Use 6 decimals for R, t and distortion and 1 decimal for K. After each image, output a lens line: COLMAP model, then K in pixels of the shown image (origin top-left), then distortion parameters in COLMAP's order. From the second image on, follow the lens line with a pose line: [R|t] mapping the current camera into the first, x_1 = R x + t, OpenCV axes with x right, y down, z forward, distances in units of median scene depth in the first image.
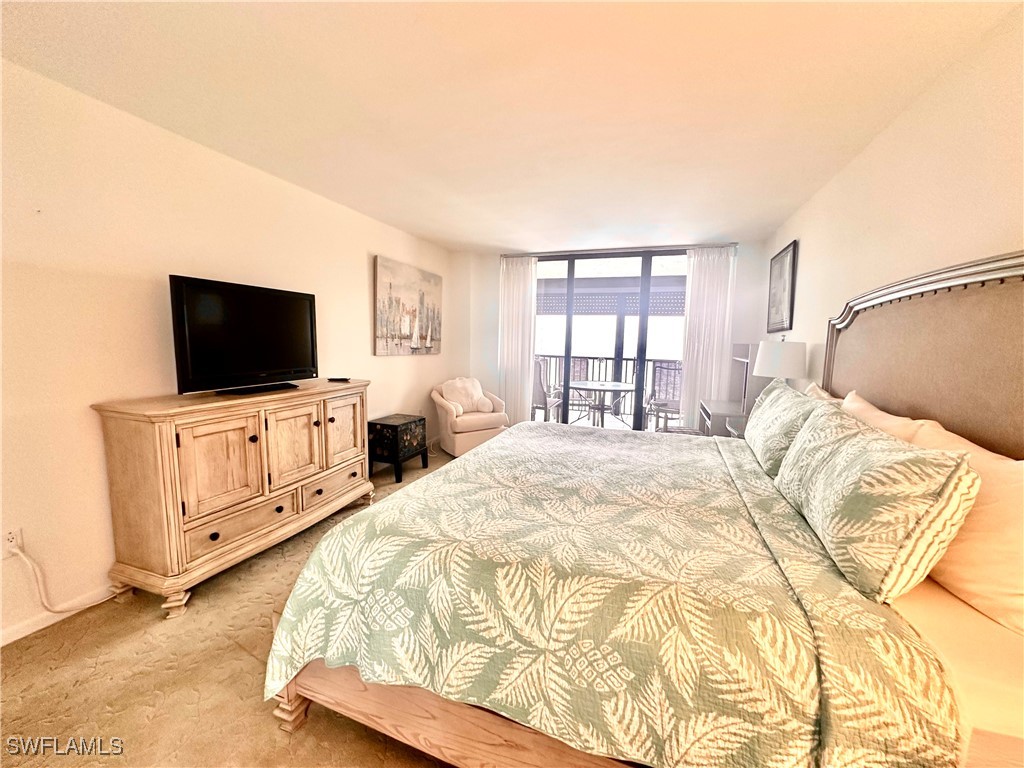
lens RADIAL K [[413.9, 0, 512.0], [0, 413.9, 384.0], [0, 0, 1]] dist [-0.001229, -0.000074]
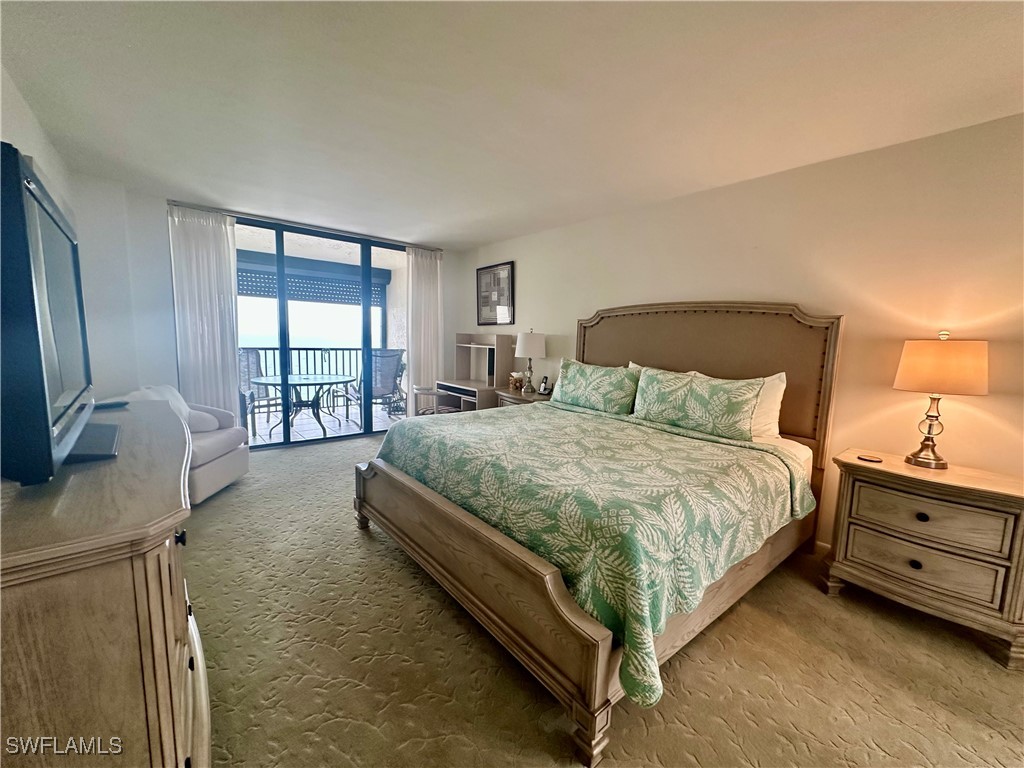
lens RADIAL K [[418.2, 0, 512.0], [0, 418.2, 384.0], [0, 0, 1]] dist [-0.000143, -0.000016]
pose [[0.491006, -0.105098, 0.864793, -0.416477], [0.076456, 0.994064, 0.077398, -0.026916], [-0.867794, 0.028116, 0.496127, 0.209144]]
